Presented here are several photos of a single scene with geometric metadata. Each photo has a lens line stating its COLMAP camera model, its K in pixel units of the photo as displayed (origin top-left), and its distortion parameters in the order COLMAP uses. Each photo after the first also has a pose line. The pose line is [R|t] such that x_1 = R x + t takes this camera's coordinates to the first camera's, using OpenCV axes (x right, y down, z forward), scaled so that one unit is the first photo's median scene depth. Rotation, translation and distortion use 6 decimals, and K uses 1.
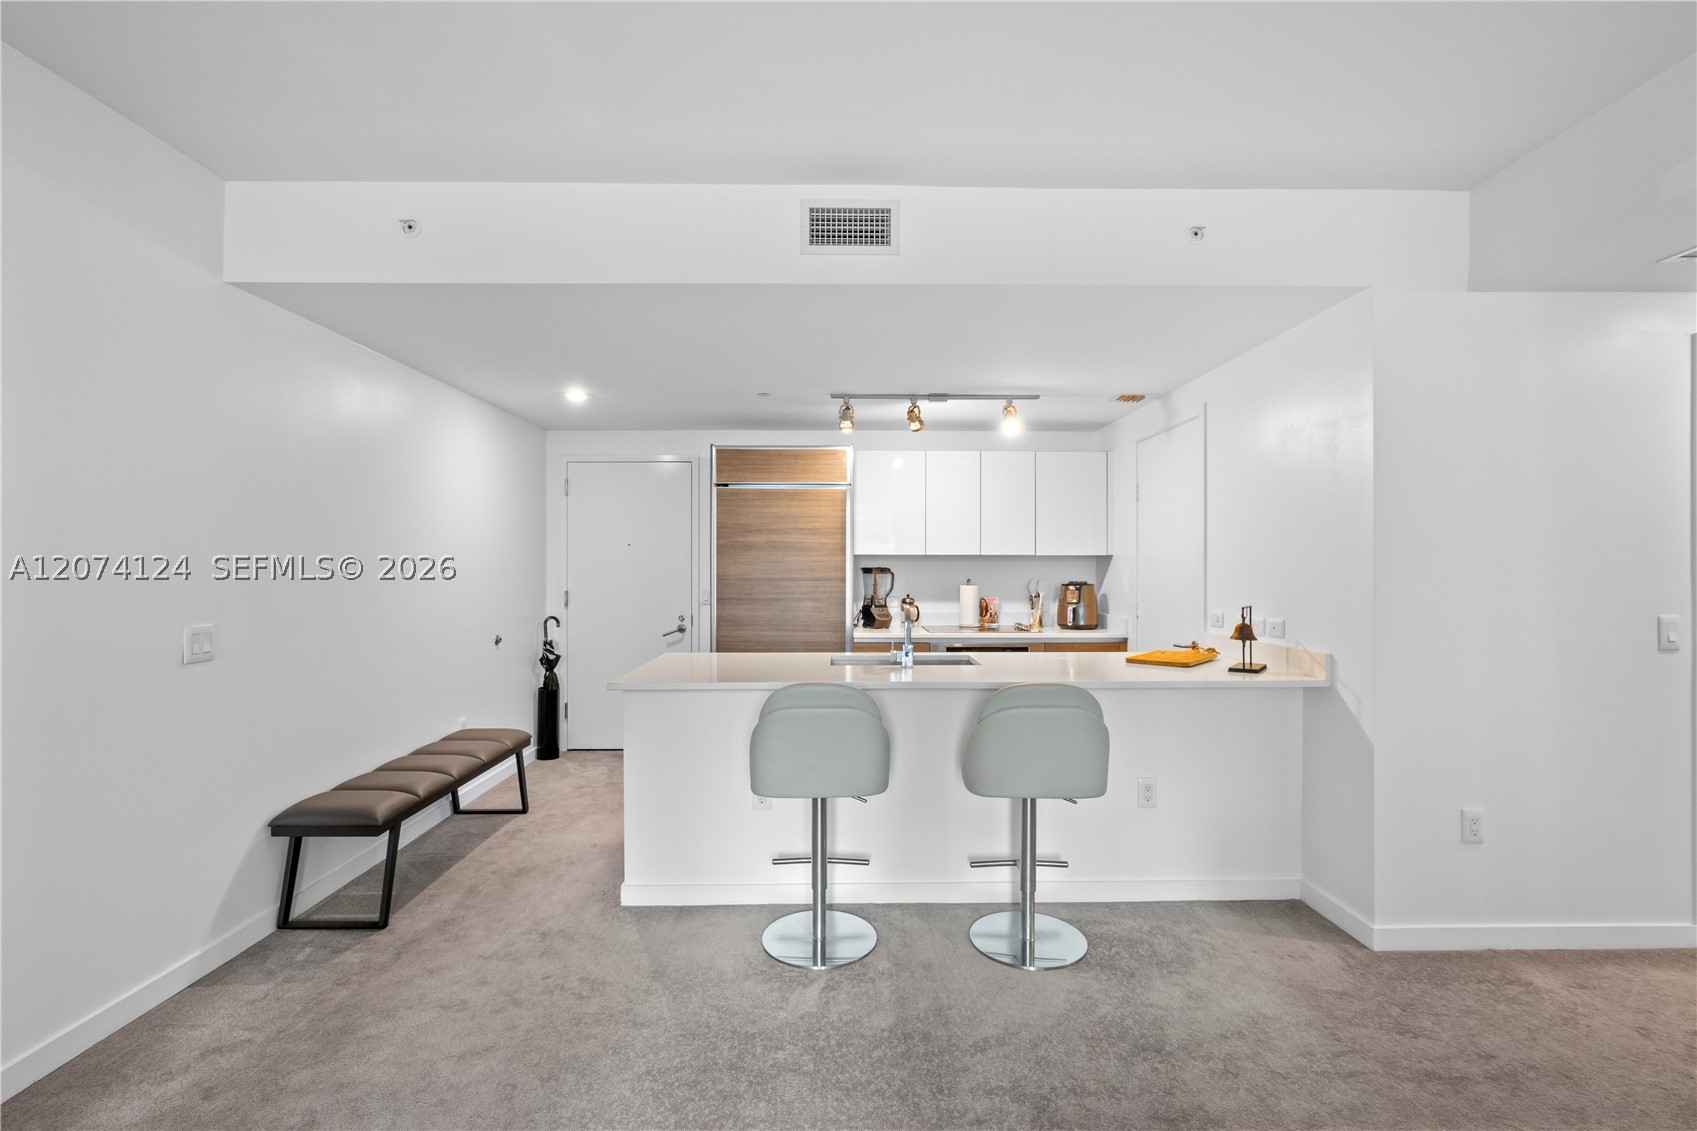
lens RADIAL K [[778.6, 0, 850.6], [0, 778.6, 565.5], [0, 0, 1]] dist [-0.003015, 0.000238]
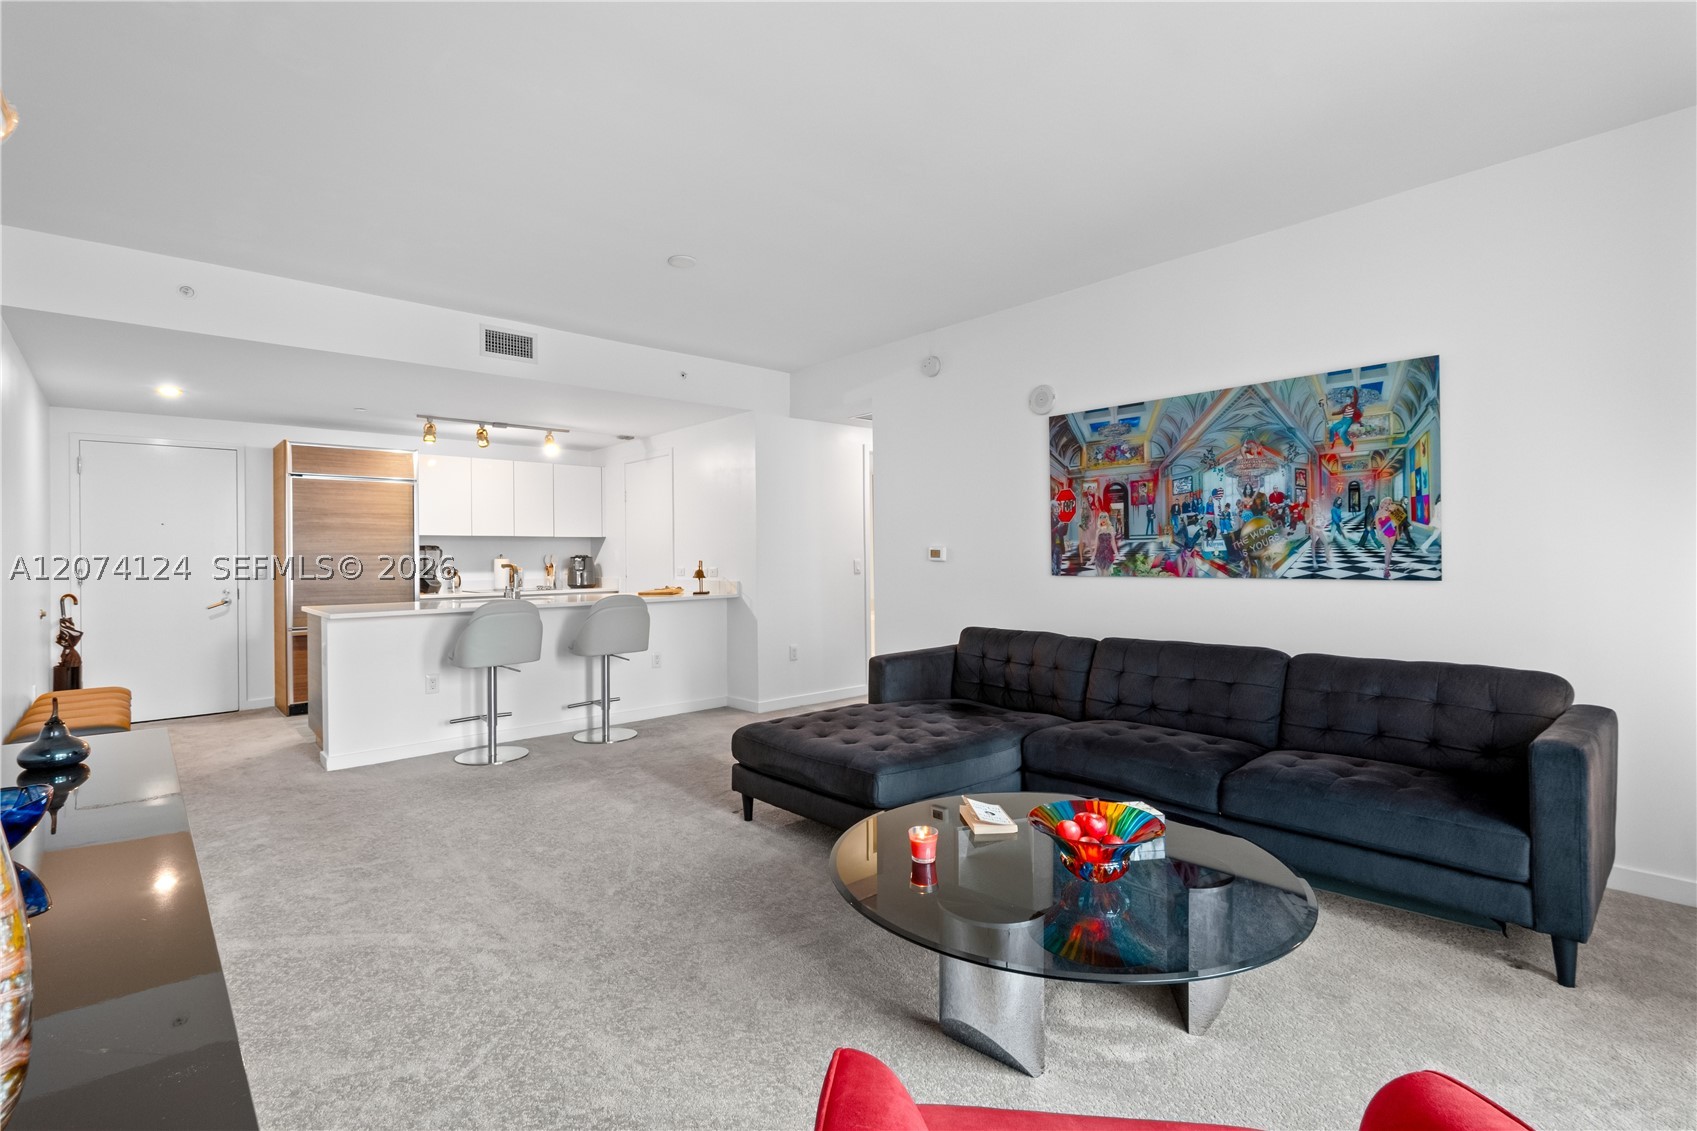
lens RADIAL K [[784.1, 0, 847.2], [0, 784.1, 556.6], [0, 0, 1]] dist [-0.001231, 0.000431]
pose [[0.749661, -0.007987, 0.661774, -0.328620], [0.010283, 0.999947, 0.000420, 0.029685], [-0.661743, 0.006490, 0.749703, -0.453829]]
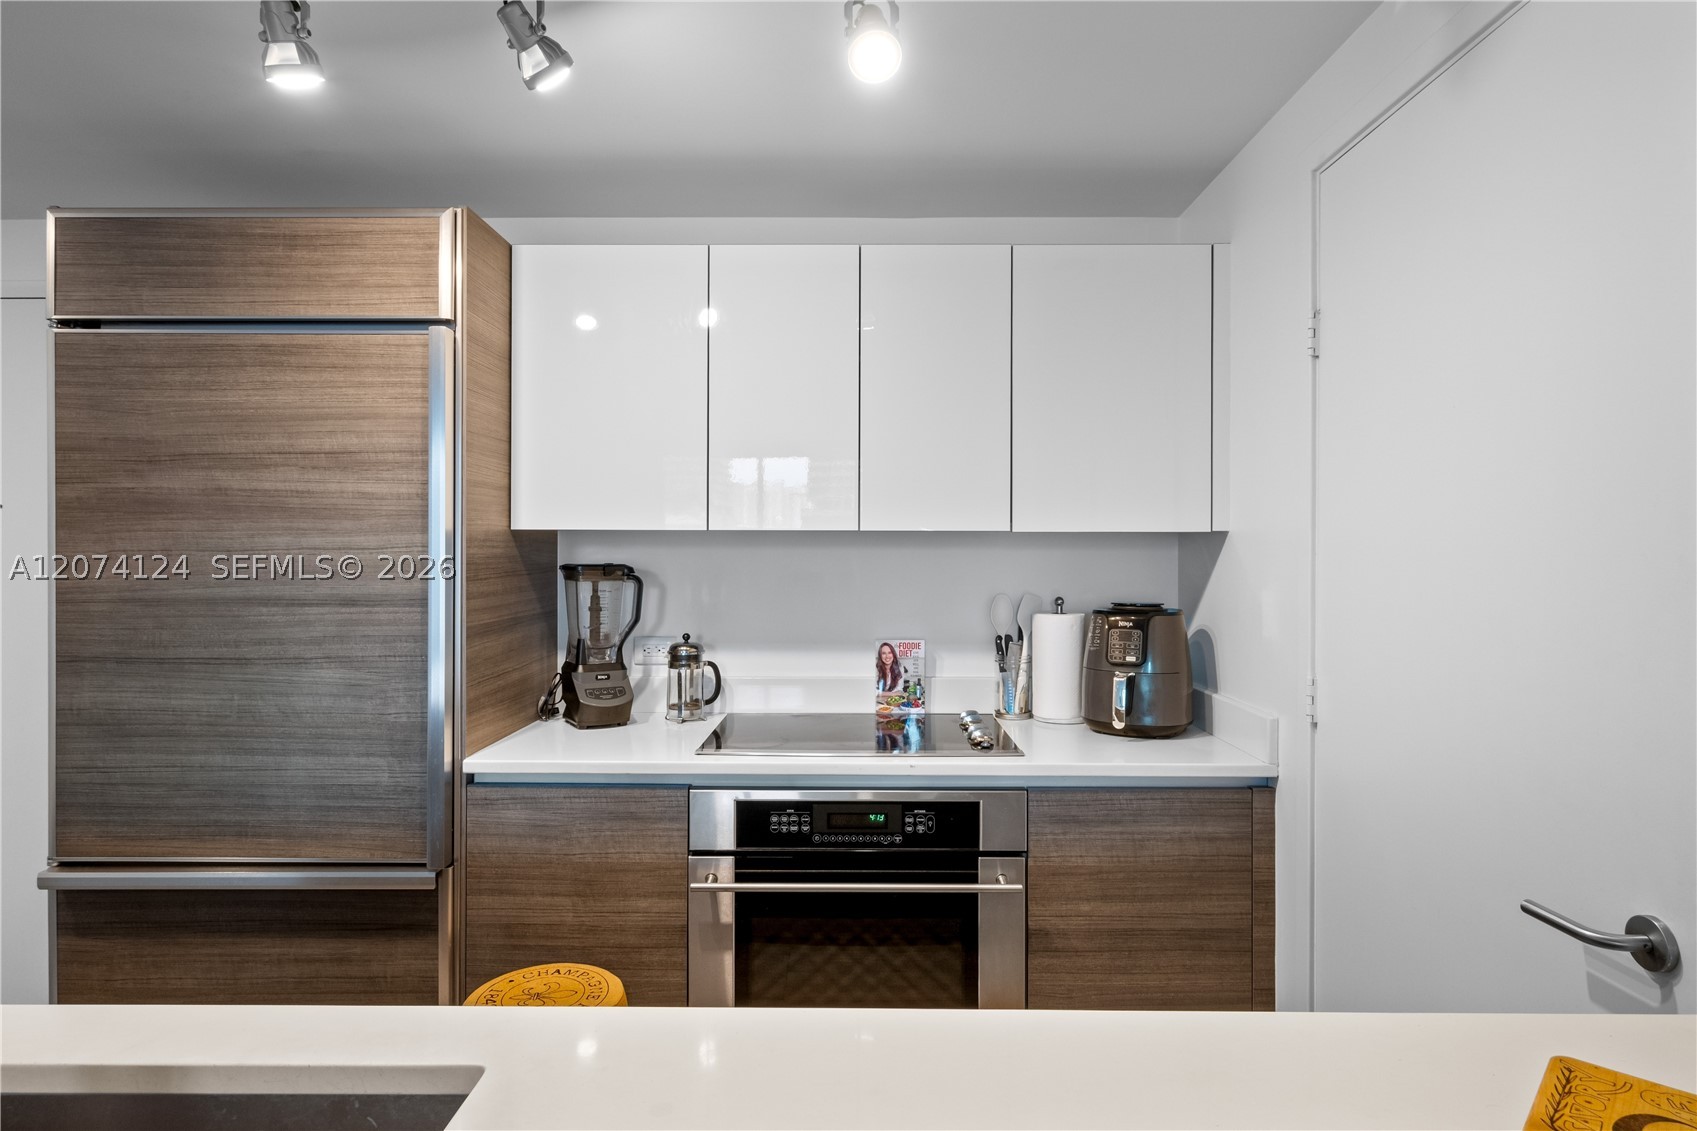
lens RADIAL K [[908.3, 0, 850.9], [0, 908.3, 554.3], [0, 0, 1]] dist [0.002503, 0.000038]
pose [[0.999665, 0.000098, -0.025874, 0.184524], [0.000000, 0.999993, 0.003764, -0.004170], [0.025874, -0.003763, 0.999658, 0.611209]]
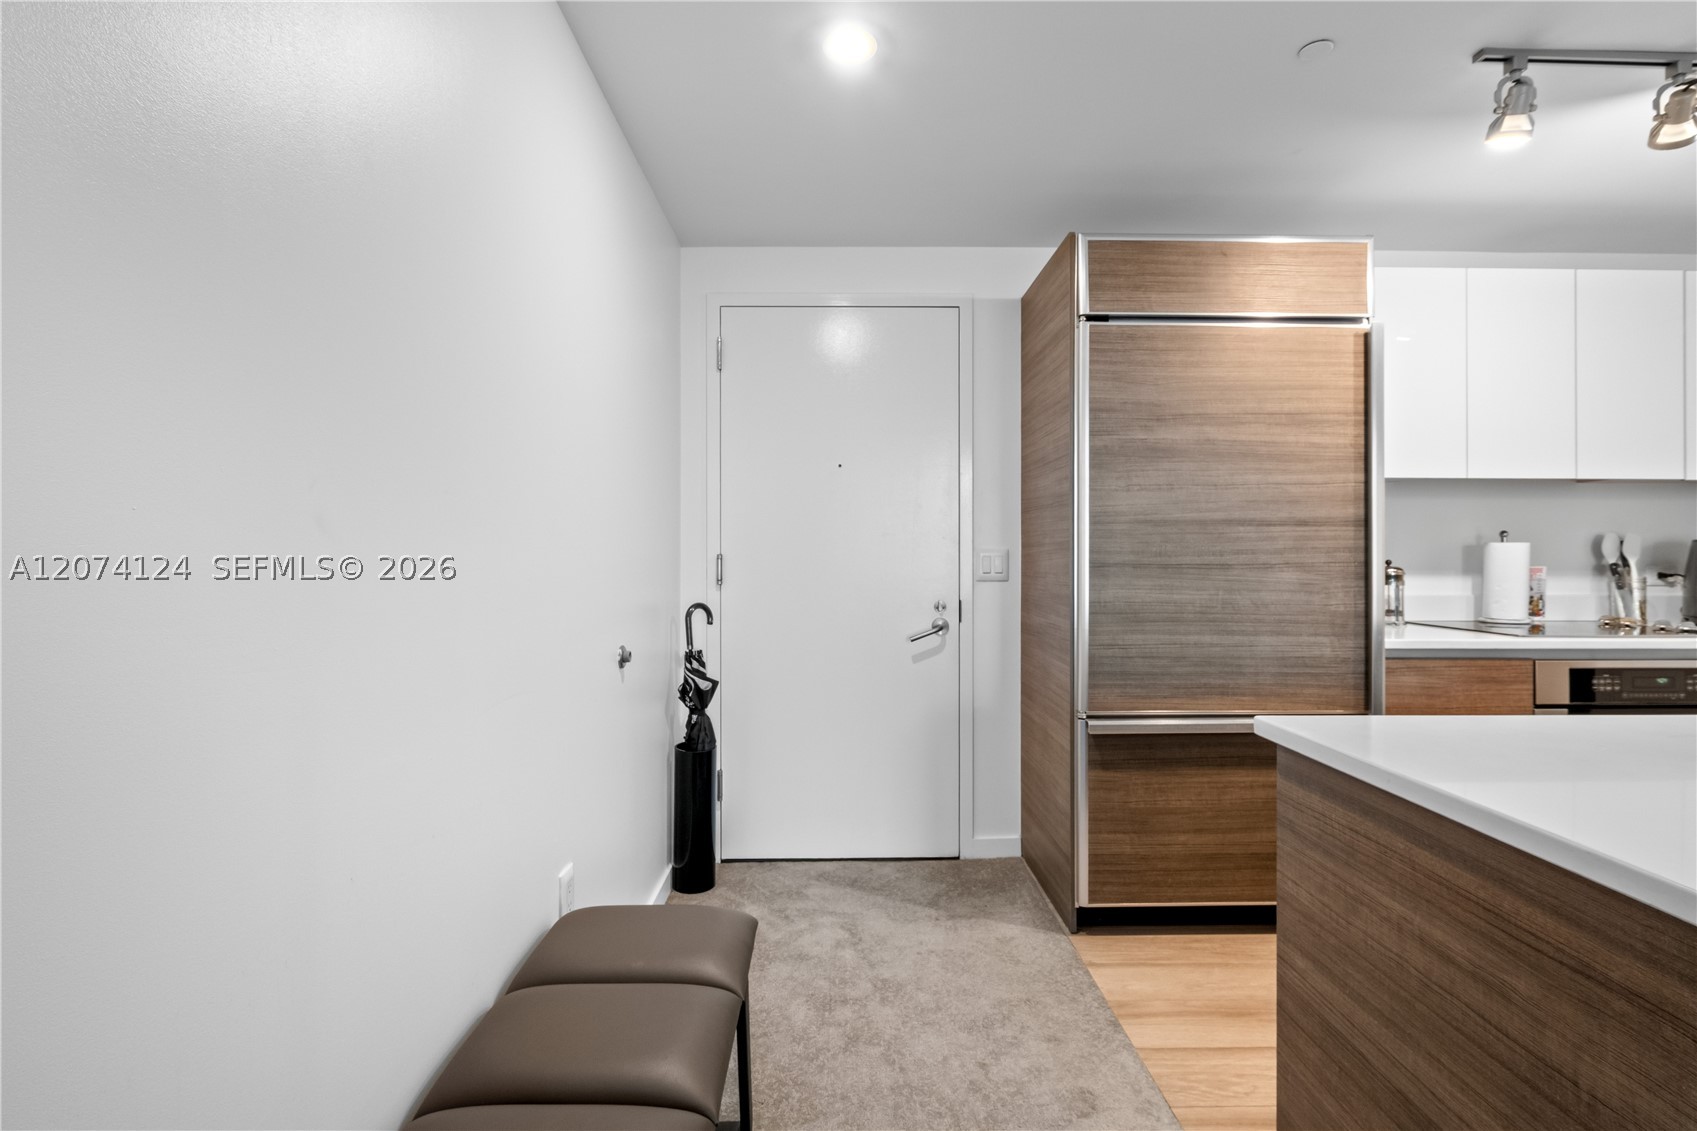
lens RADIAL K [[788.3, 0, 849.2], [0, 788.3, 553.1], [0, 0, 1]] dist [-0.002582, 0.000014]
pose [[0.999996, -0.000501, 0.002958, -0.315328], [0.000505, 0.999999, -0.001287, 0.036509], [-0.002957, 0.001288, 0.999995, 0.533538]]
